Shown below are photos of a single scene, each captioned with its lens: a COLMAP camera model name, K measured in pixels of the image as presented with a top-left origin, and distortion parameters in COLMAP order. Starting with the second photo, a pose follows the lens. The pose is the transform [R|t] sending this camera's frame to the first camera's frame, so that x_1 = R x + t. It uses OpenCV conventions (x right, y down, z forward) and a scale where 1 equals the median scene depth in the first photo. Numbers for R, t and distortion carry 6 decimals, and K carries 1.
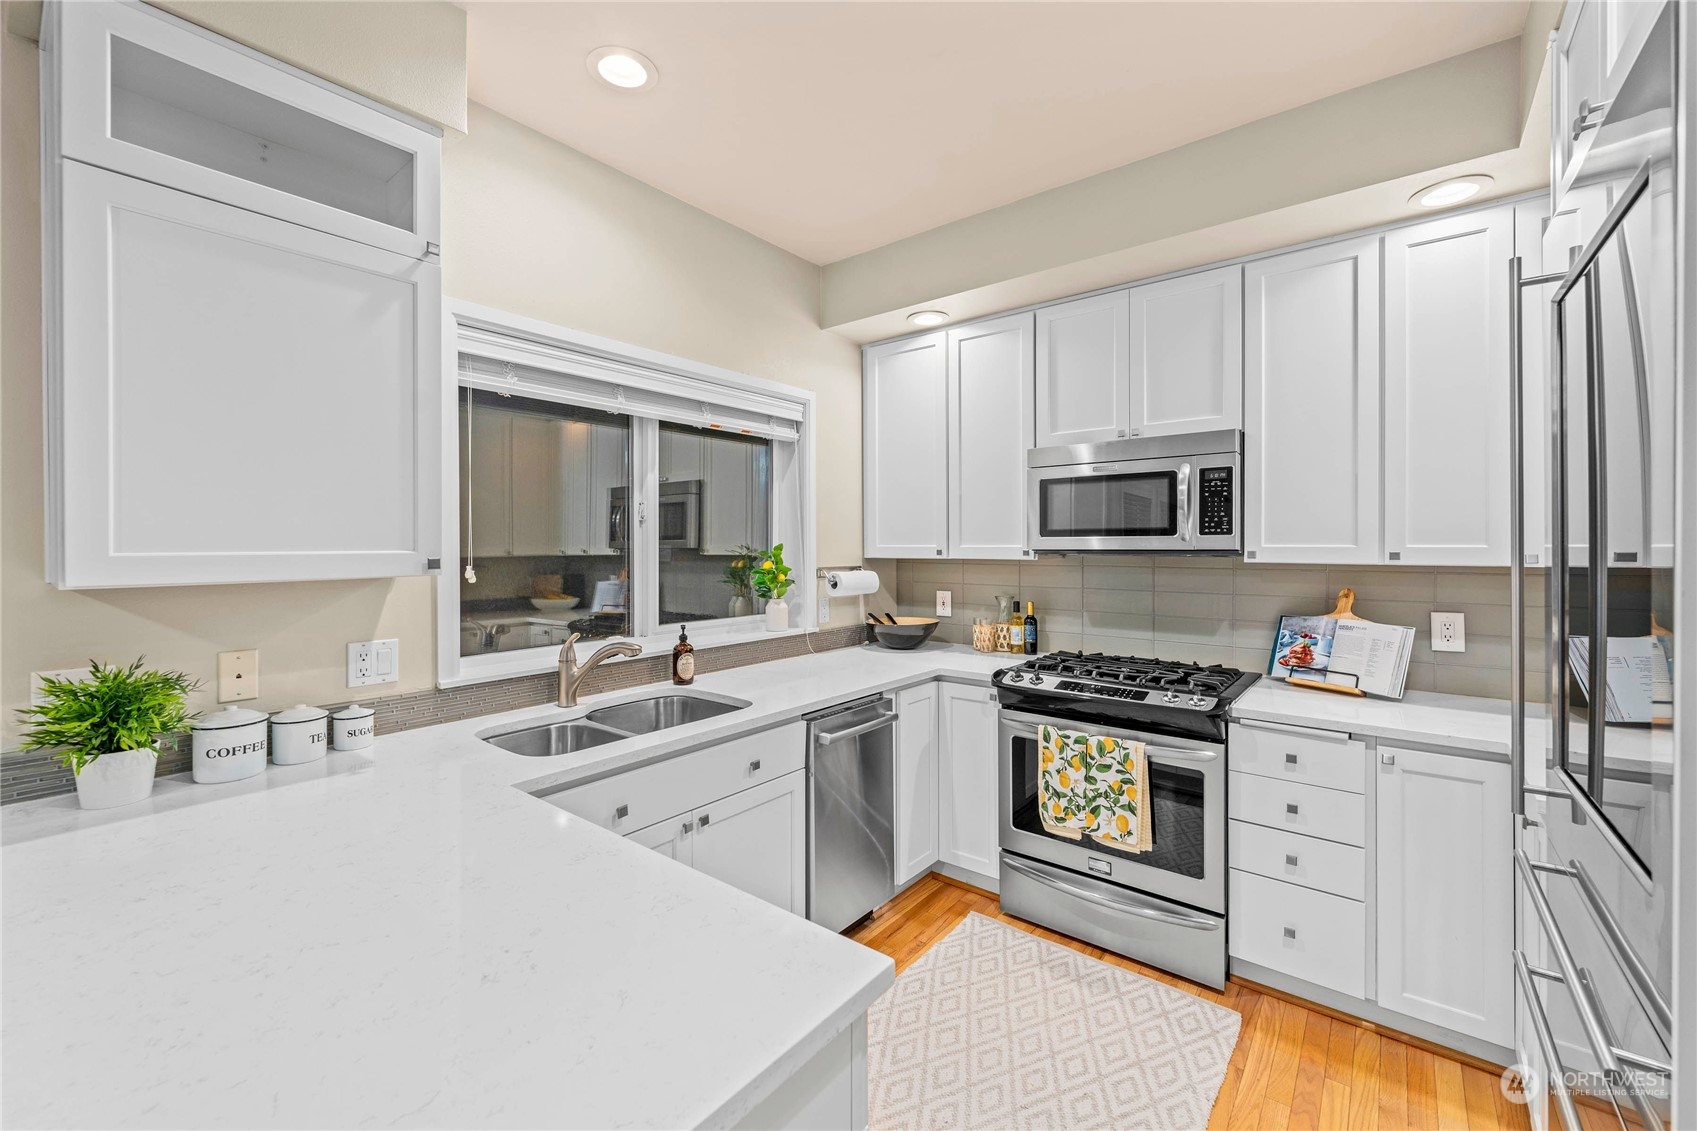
lens RADIAL K [[697.3, 0, 847.8], [0, 697.3, 545.1], [0, 0, 1]] dist [0.001988, -0.000274]
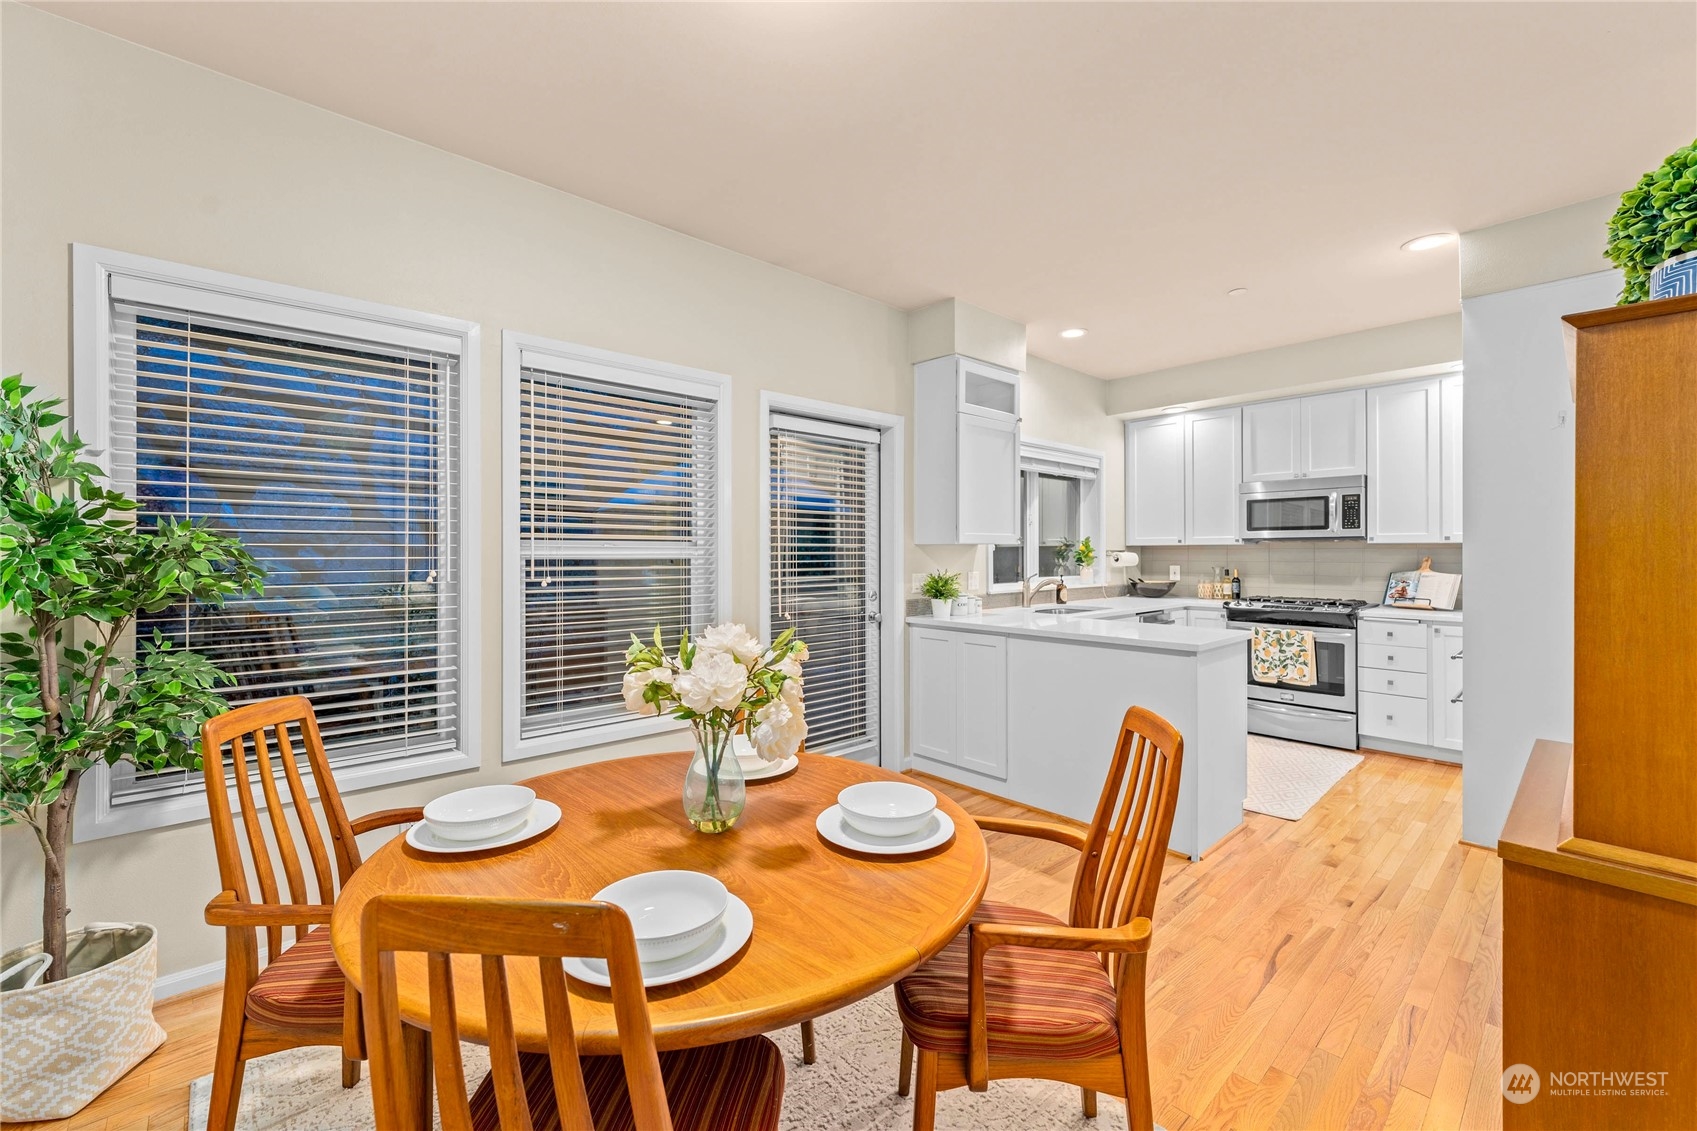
lens RADIAL K [[697.3, 0, 843.3], [0, 697.3, 548.3], [0, 0, 1]] dist [0.001988, -0.000274]
pose [[0.987372, -0.000379, -0.158419, -0.554812], [-0.000759, 0.999974, -0.007121, 0.053541], [0.158418, 0.007151, 0.987346, -1.129777]]
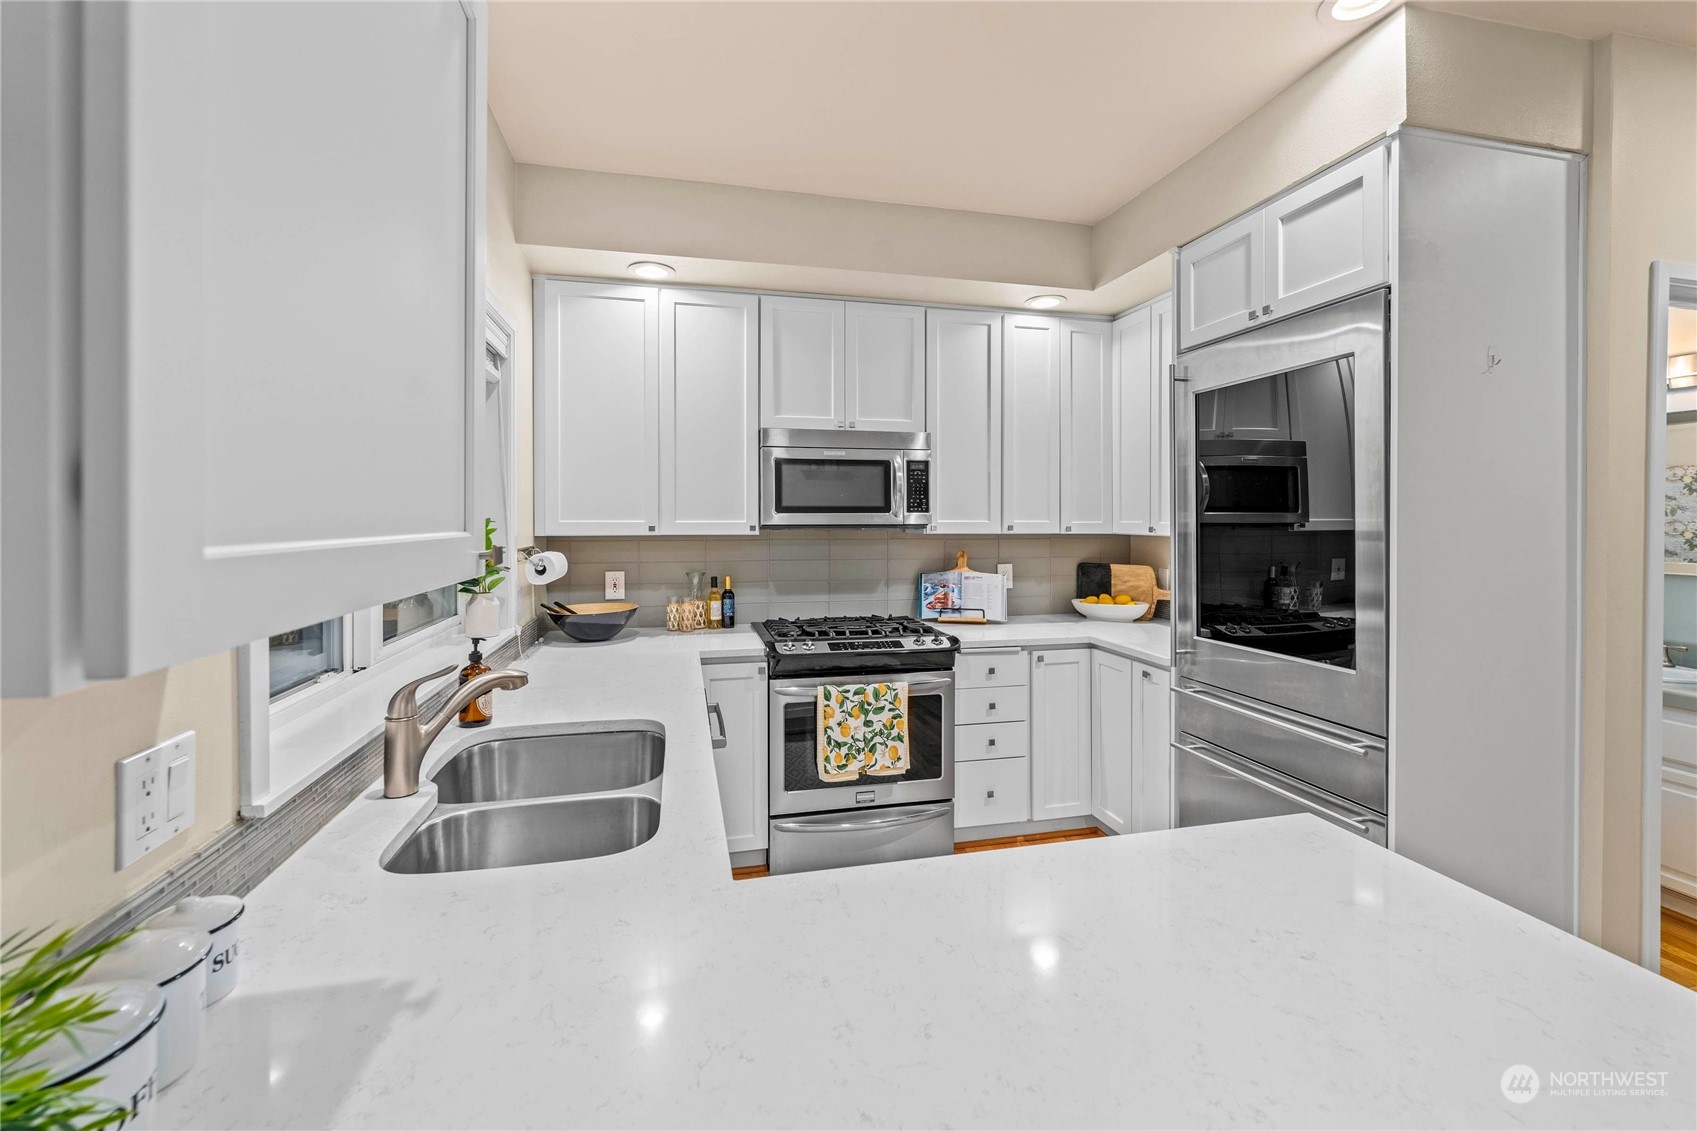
lens RADIAL K [[697.3, 0, 837.7], [0, 697.3, 522.6], [0, 0, 1]] dist [0.001988, -0.000274]
pose [[0.616476, 0.000241, 0.787374, -0.568847], [0.000051, 1.000000, -0.000346, 0.004058], [-0.787374, 0.000253, 0.616476, 0.314702]]
